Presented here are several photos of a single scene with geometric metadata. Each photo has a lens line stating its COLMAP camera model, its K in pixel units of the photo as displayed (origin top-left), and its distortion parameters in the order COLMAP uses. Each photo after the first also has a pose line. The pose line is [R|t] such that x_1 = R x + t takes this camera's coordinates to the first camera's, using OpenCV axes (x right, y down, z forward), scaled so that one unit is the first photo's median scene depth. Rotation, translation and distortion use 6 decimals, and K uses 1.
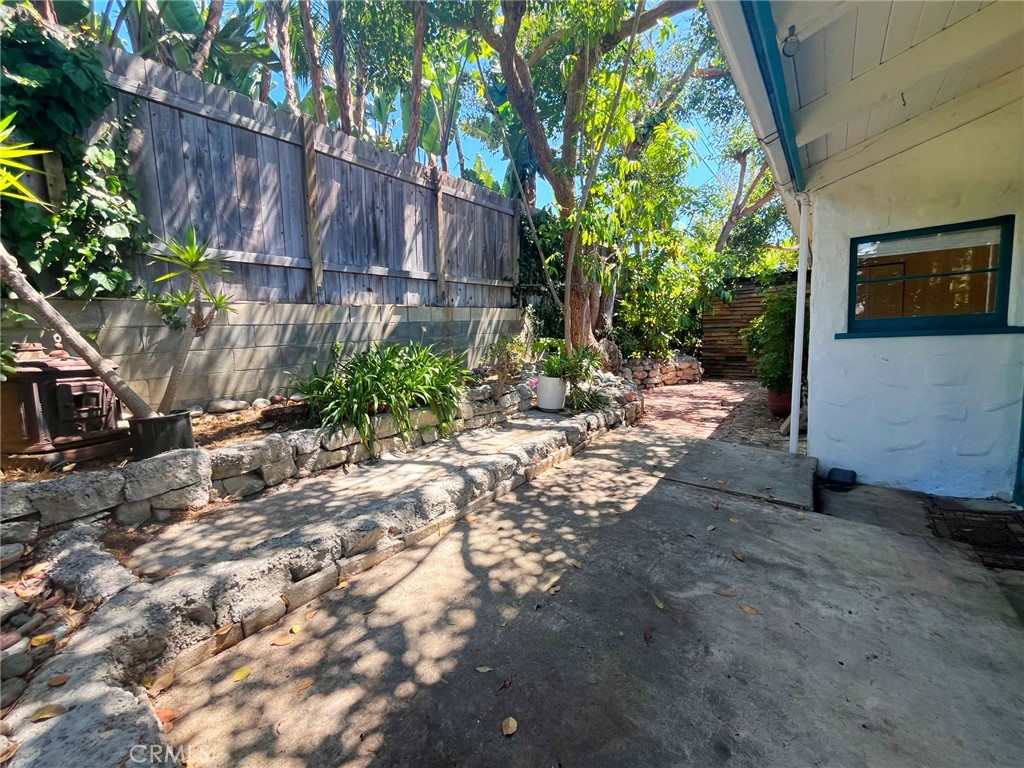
lens RADIAL K [[421.5, 0, 509.7], [0, 421.5, 380.0], [0, 0, 1]] dist [-0.004532, 0.000185]
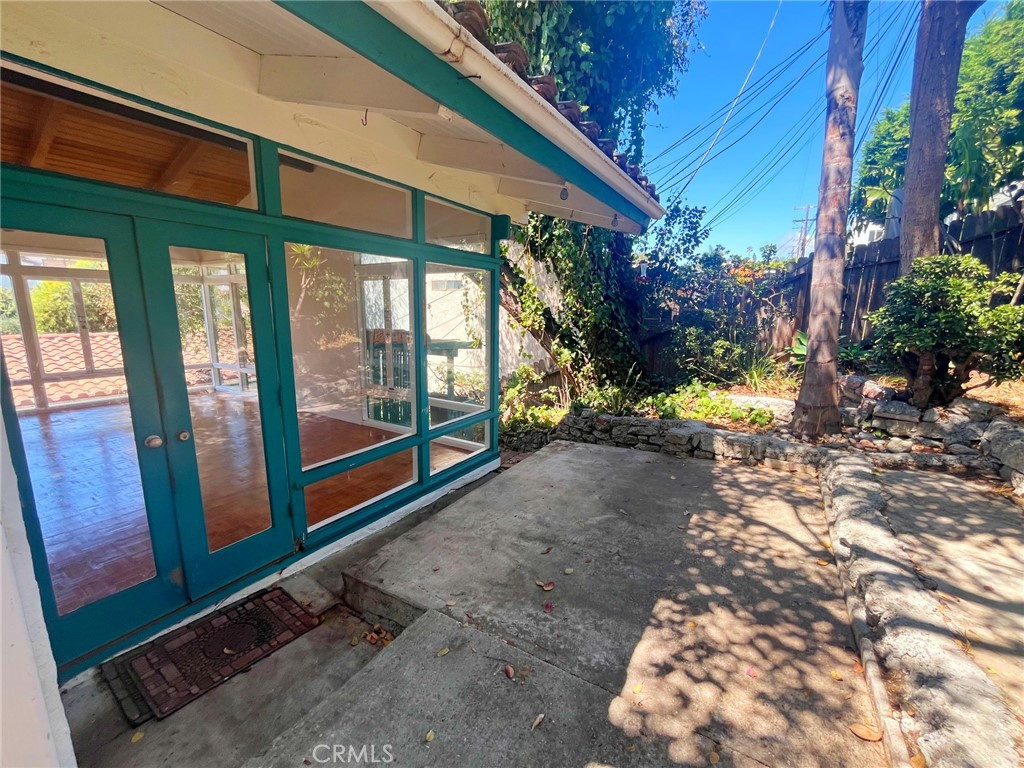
lens RADIAL K [[421.5, 0, 507.3], [0, 421.5, 380.7], [0, 0, 1]] dist [-0.004532, 0.000185]
pose [[-0.996409, 0.052915, -0.066096, 0.371595], [0.031570, 0.956545, 0.289872, -0.192251], [0.078562, 0.286744, -0.954780, 0.997451]]
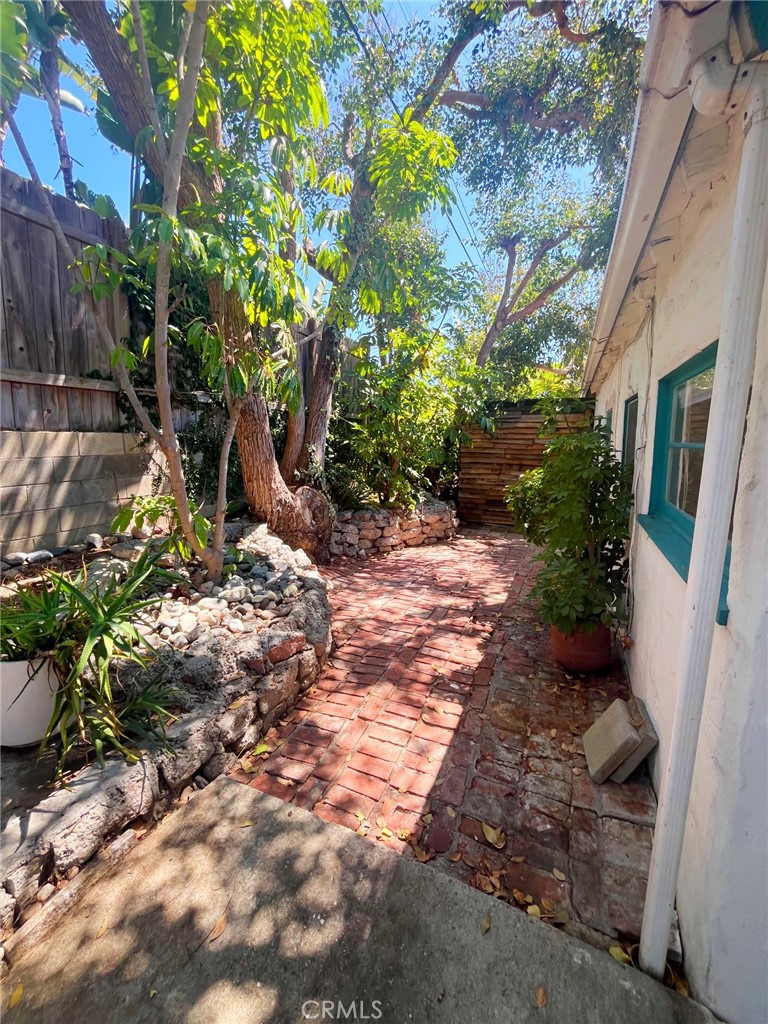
lens RADIAL K [[421.5, 0, 384.9], [0, 421.5, 502.2], [0, 0, 1]] dist [-0.004532, 0.000185]
pose [[0.972857, 0.010011, 0.231192, 0.338570], [-0.015045, 0.999686, 0.020024, -0.153361], [-0.230919, -0.022958, 0.972702, 0.637594]]
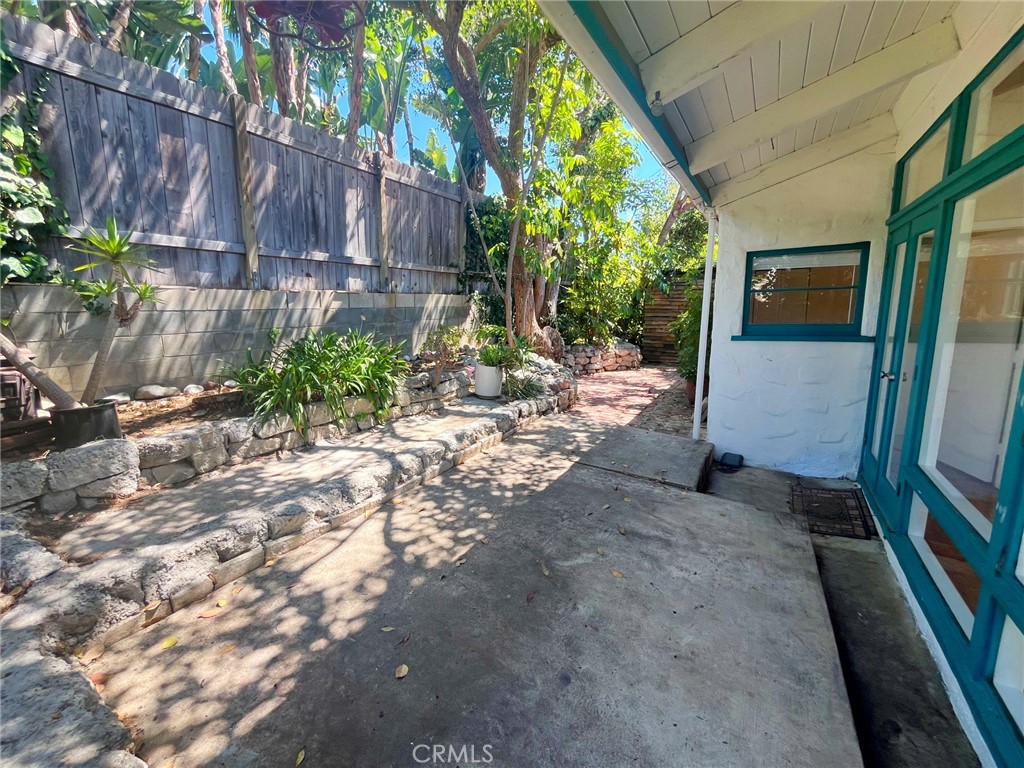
lens RADIAL K [[421.5, 0, 510.9], [0, 421.5, 380.4], [0, 0, 1]] dist [-0.004532, 0.000185]
pose [[0.994796, 0.014842, 0.100800, 0.053105], [-0.020232, 0.998408, 0.052655, -0.029150], [-0.099858, -0.054420, 0.993512, -0.061996]]
